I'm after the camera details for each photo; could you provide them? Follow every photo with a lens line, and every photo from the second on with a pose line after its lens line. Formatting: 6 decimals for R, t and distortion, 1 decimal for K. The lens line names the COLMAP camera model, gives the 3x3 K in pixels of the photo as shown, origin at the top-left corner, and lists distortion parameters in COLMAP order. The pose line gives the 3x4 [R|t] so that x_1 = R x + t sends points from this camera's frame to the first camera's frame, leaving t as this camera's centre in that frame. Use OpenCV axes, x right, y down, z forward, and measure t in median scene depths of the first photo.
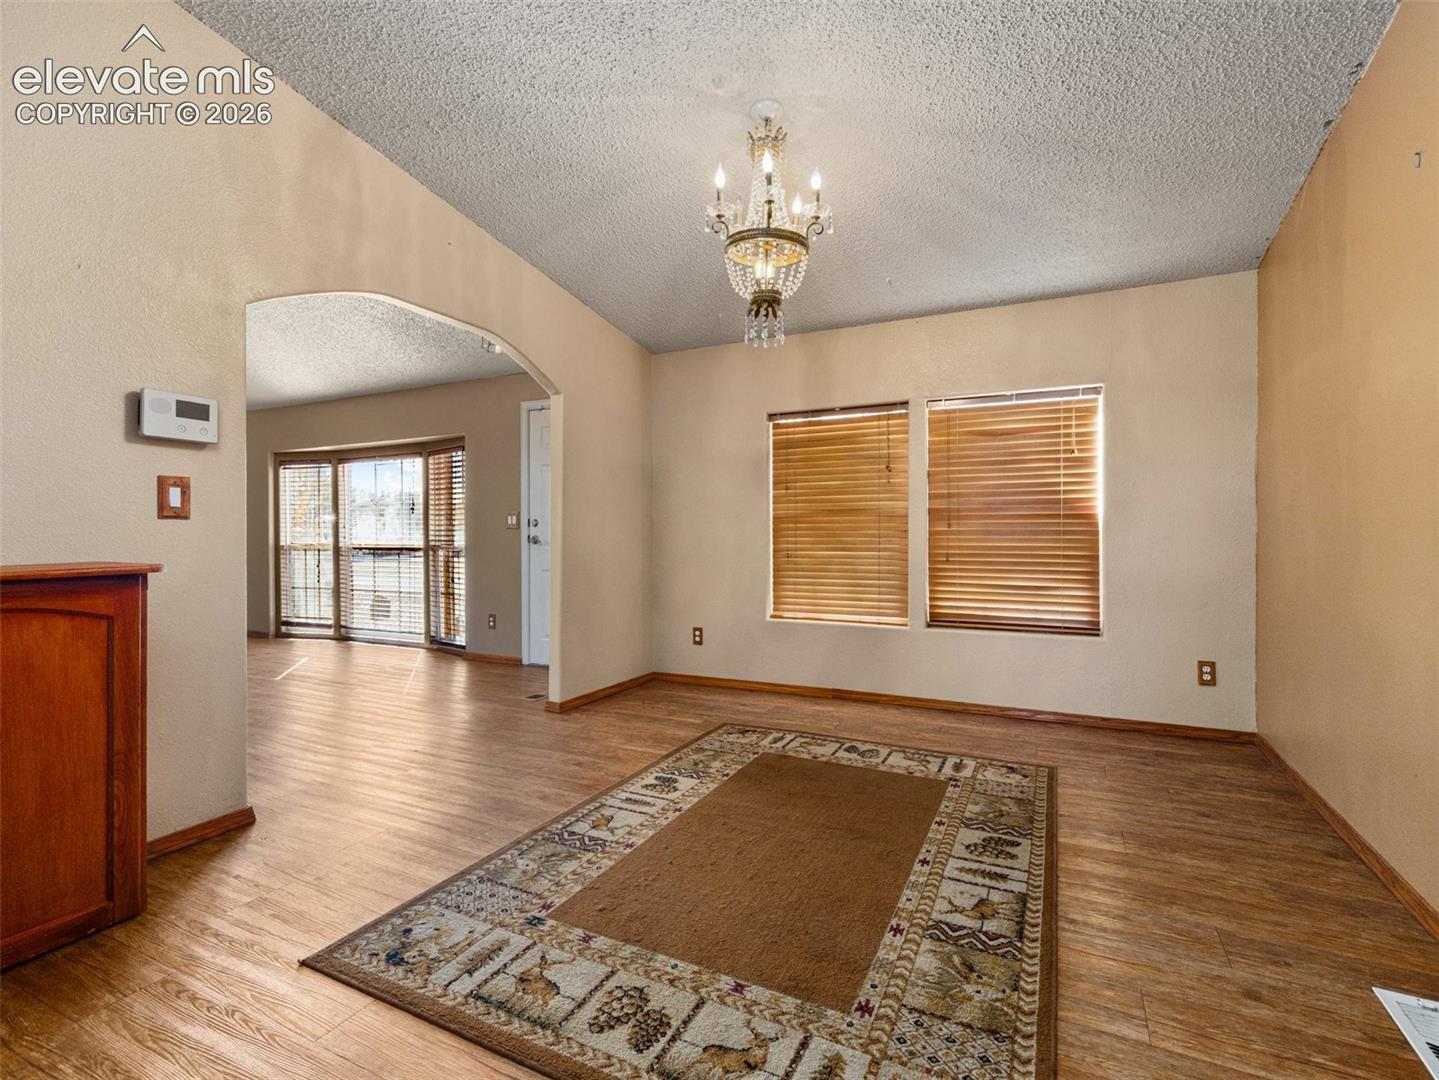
lens RADIAL K [[689.9, 0, 719.5], [0, 689.9, 540.0], [0, 0, 1]] dist [-0.000230, 0.000171]
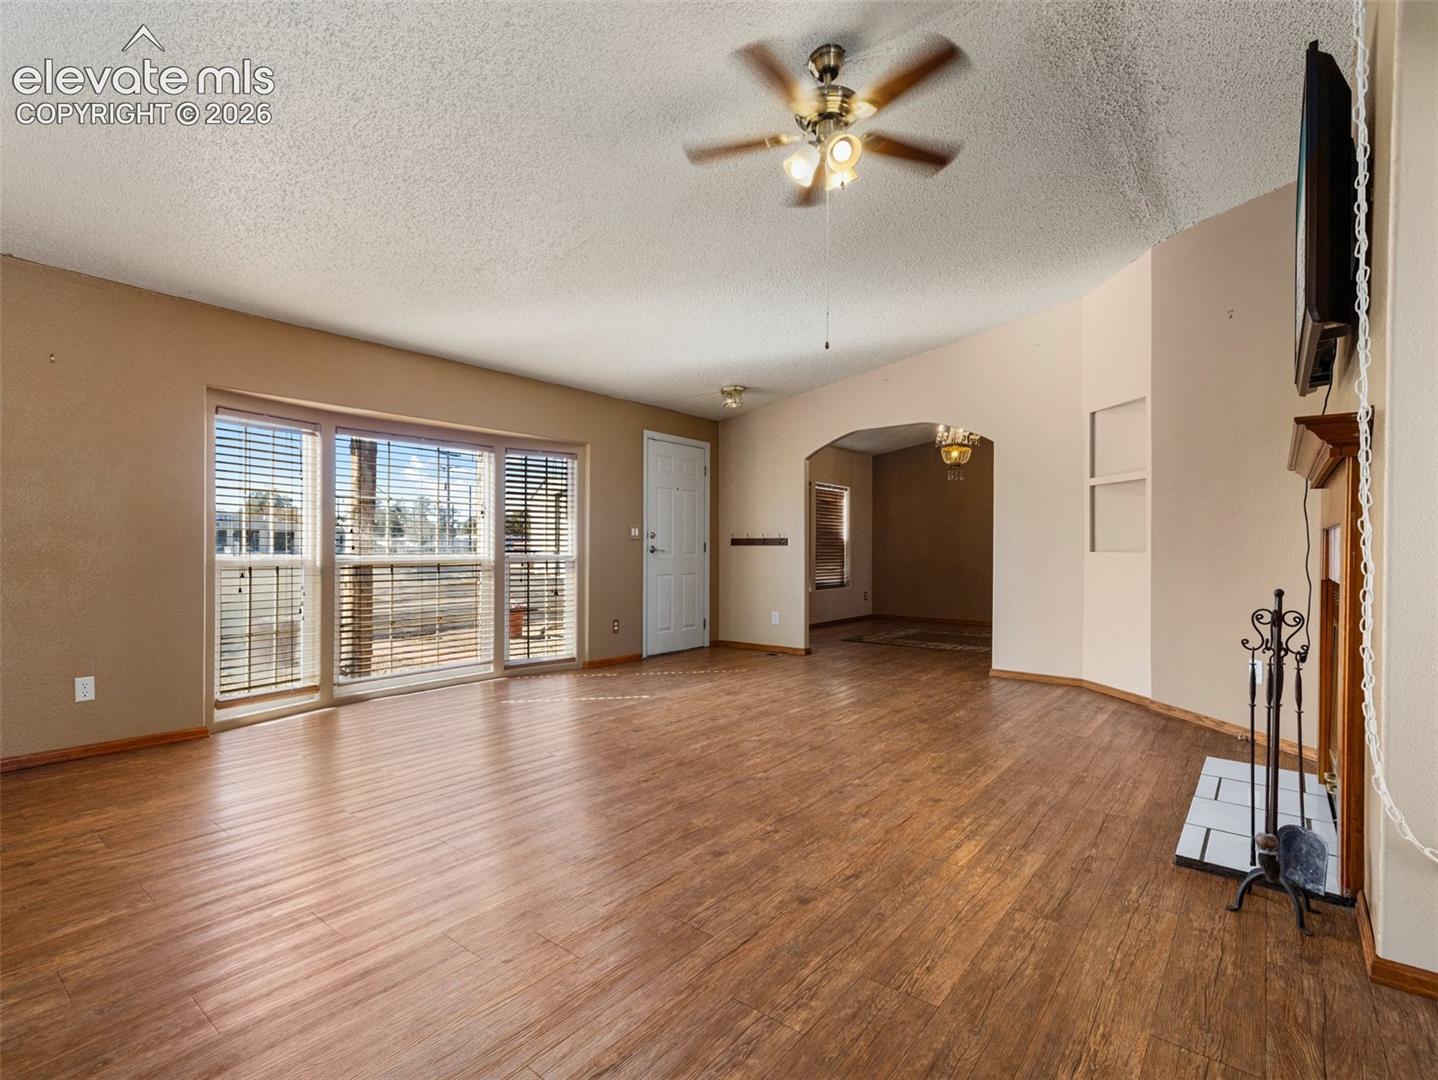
lens RADIAL K [[702.1, 0, 719.0], [0, 702.1, 540.0], [0, 0, 1]] dist [-0.000104, -0.000279]
pose [[0.202278, 0.010259, 0.979274, -1.403823], [0.002419, 0.999937, -0.010976, -0.003075], [-0.979325, 0.004589, 0.202241, 0.639642]]
